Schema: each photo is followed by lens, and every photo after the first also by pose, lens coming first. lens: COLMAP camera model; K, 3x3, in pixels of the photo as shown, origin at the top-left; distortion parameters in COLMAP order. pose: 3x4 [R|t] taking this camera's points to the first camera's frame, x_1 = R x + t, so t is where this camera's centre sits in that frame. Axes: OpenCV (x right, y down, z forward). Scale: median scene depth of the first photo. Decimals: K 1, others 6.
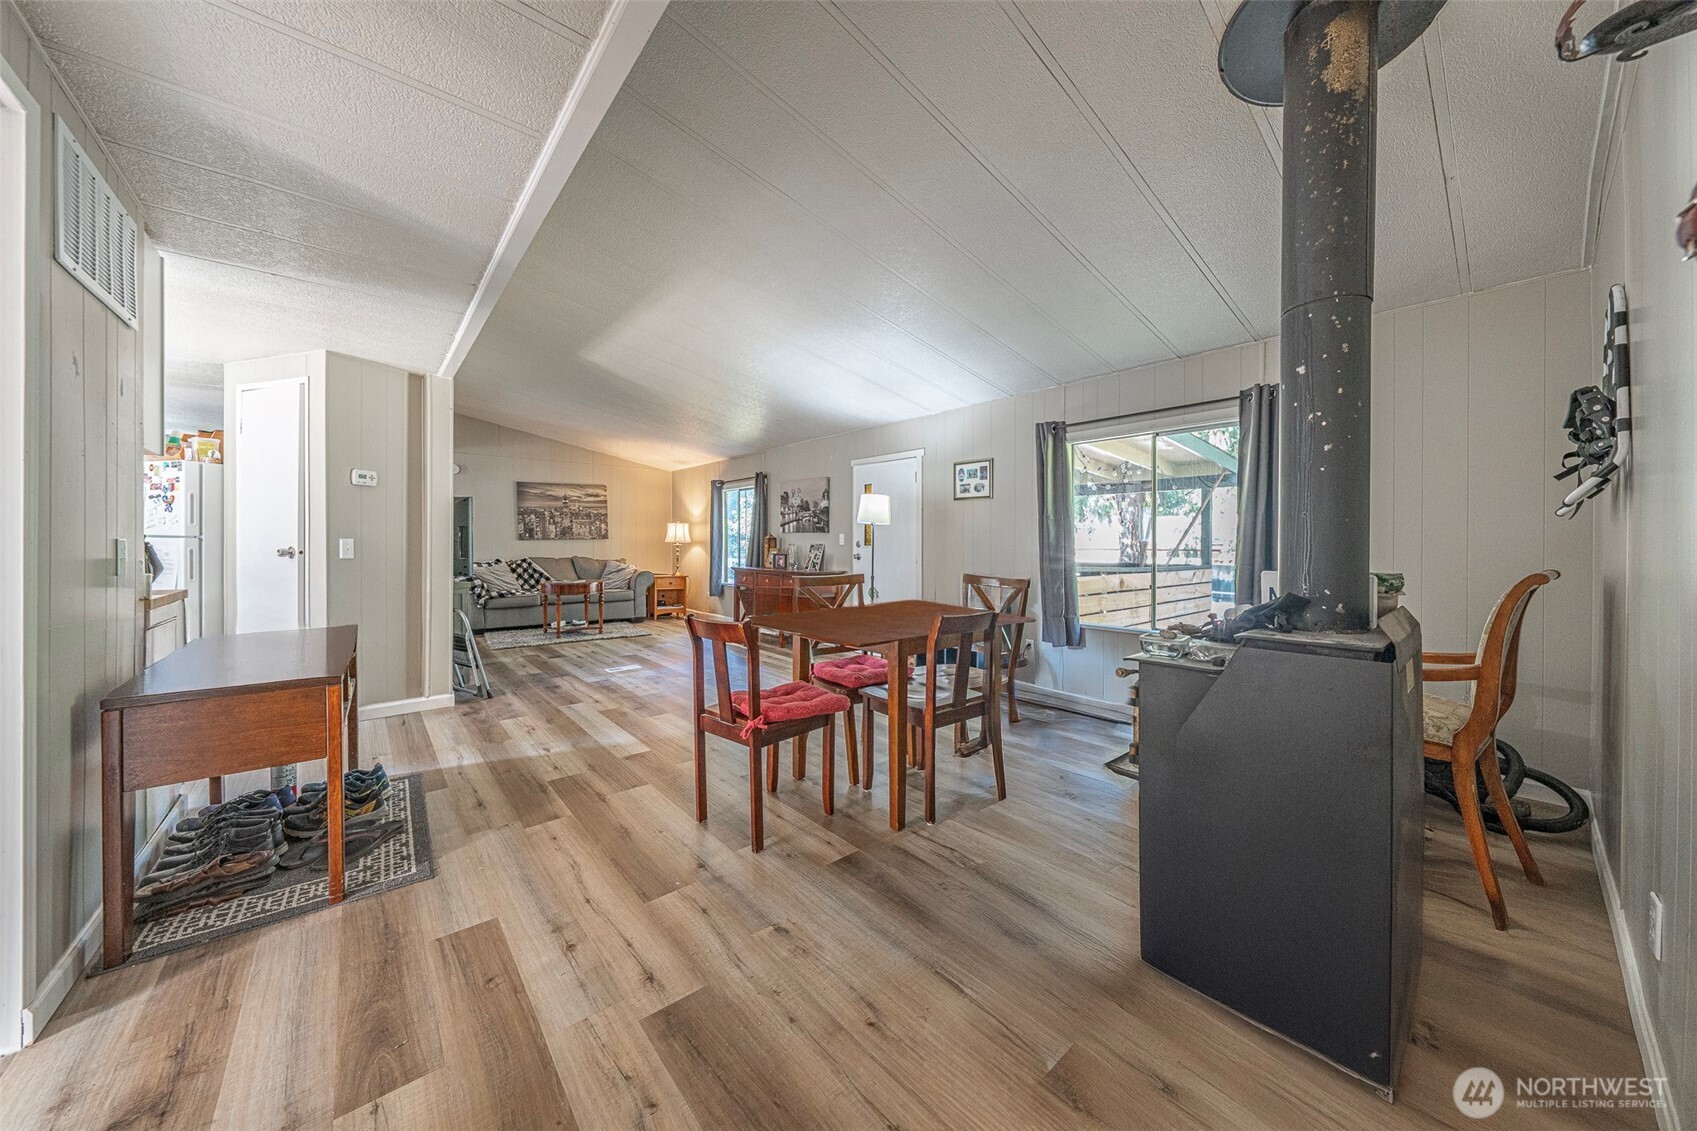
lens RADIAL K [[583.2, 0, 838.5], [0, 583.2, 561.0], [0, 0, 1]] dist [-0.007447, 0.001773]
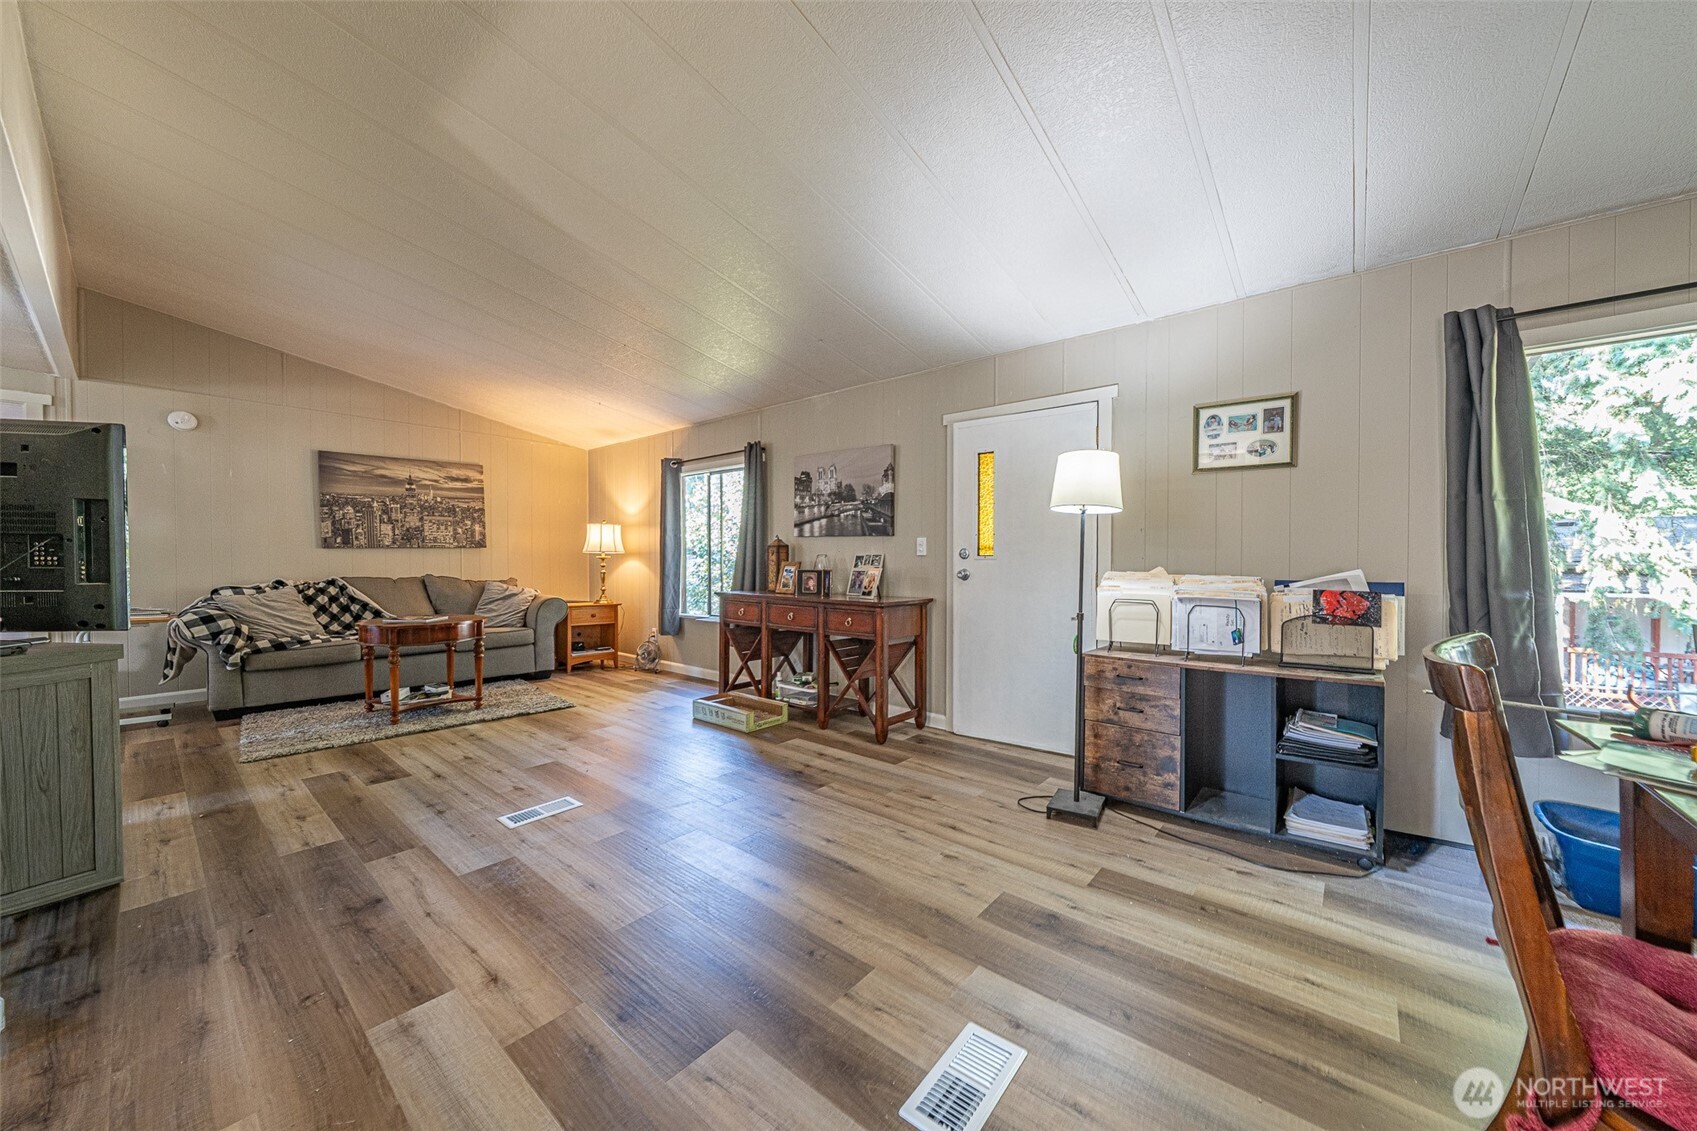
lens RADIAL K [[583.2, 0, 849.9], [0, 583.2, 582.1], [0, 0, 1]] dist [-0.007447, 0.001773]
pose [[0.980186, -0.003490, 0.198051, -0.159967], [0.002539, 0.999984, 0.005052, -0.002913], [-0.198065, -0.004449, 0.980179, 0.359177]]
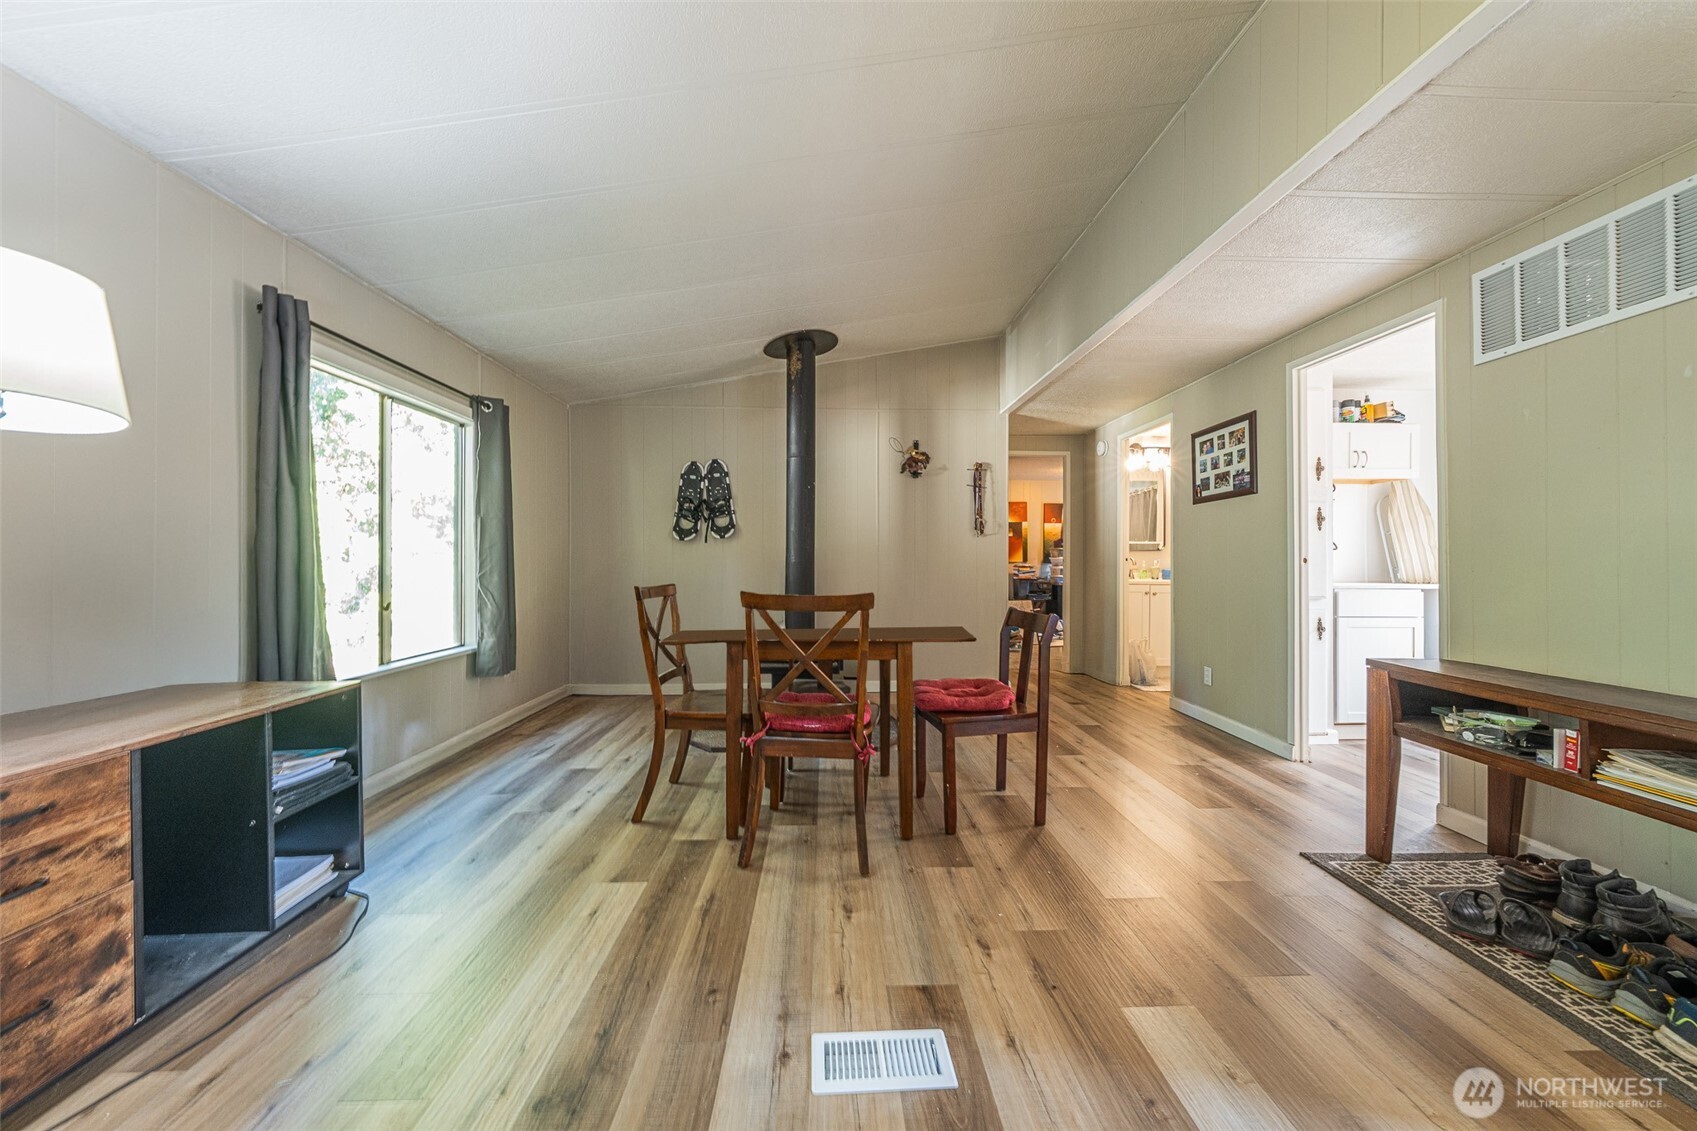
lens RADIAL K [[583.2, 0, 856.1], [0, 583.2, 551.2], [0, 0, 1]] dist [-0.007447, 0.001773]
pose [[-0.804423, 0.012947, 0.593915, -0.190853], [0.021566, 0.999740, 0.007417, -0.008934], [-0.593665, 0.018775, -0.804493, 0.648827]]
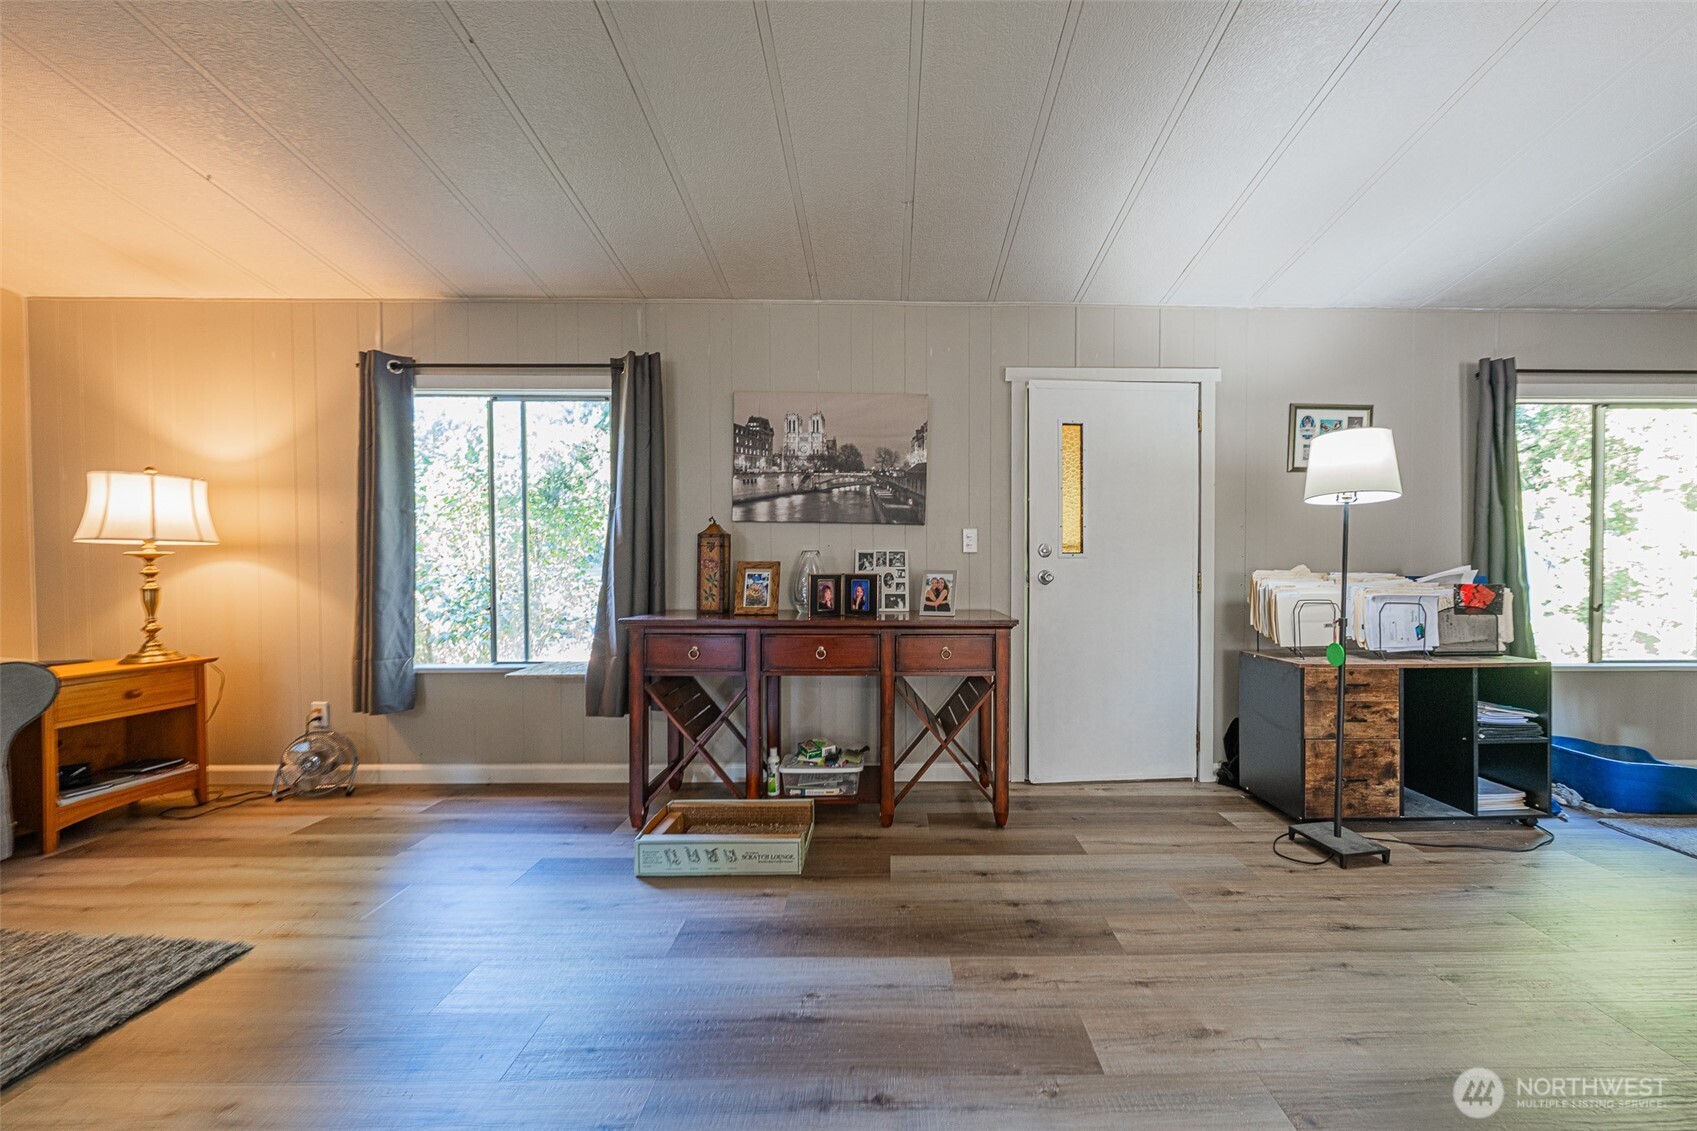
lens RADIAL K [[583.2, 0, 870.4], [0, 583.2, 587.5], [0, 0, 1]] dist [-0.007447, 0.001773]
pose [[0.621347, -0.028058, 0.783033, -0.335420], [0.025391, 0.999555, 0.015668, -0.008714], [-0.783124, 0.010147, 0.621782, 0.668241]]
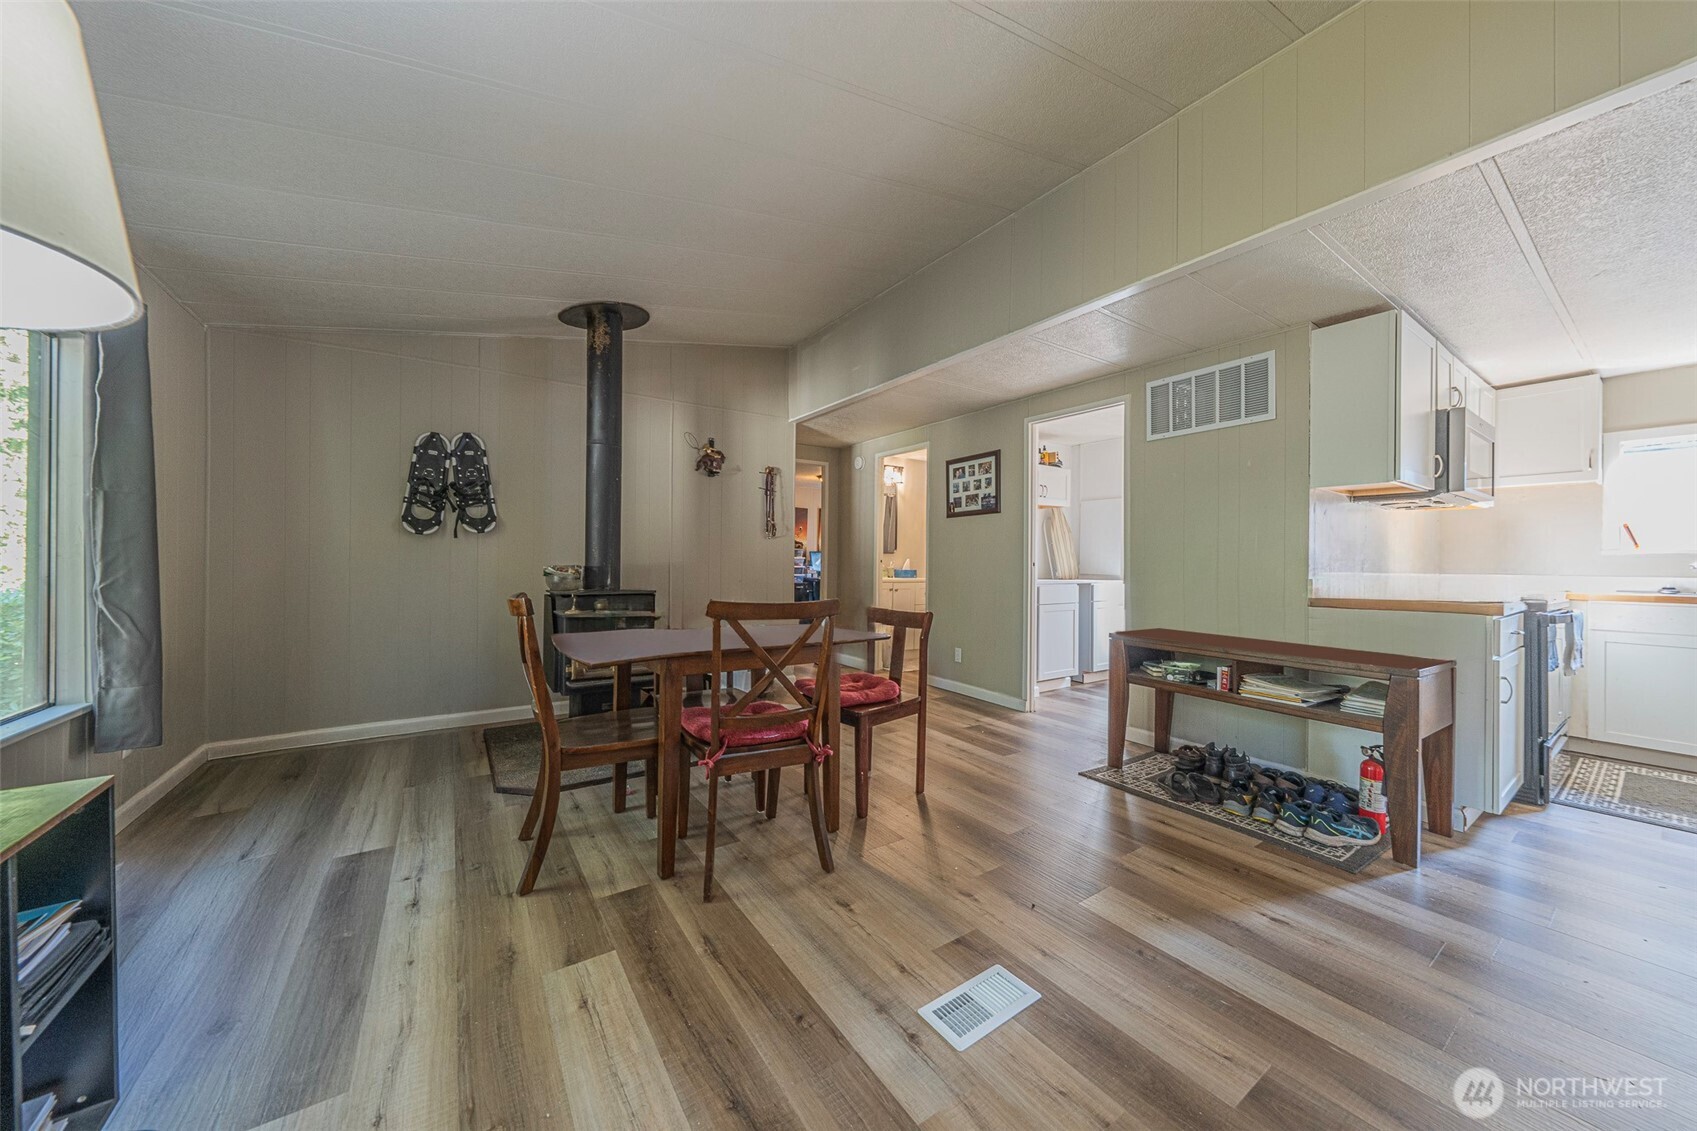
lens RADIAL K [[583.2, 0, 862.8], [0, 583.2, 552.2], [0, 0, 1]] dist [-0.007447, 0.001773]
pose [[-0.997486, -0.004137, 0.070748, -0.068643], [-0.002719, 0.999794, 0.020134, -0.015537], [-0.070816, 0.019891, -0.997291, 0.706170]]
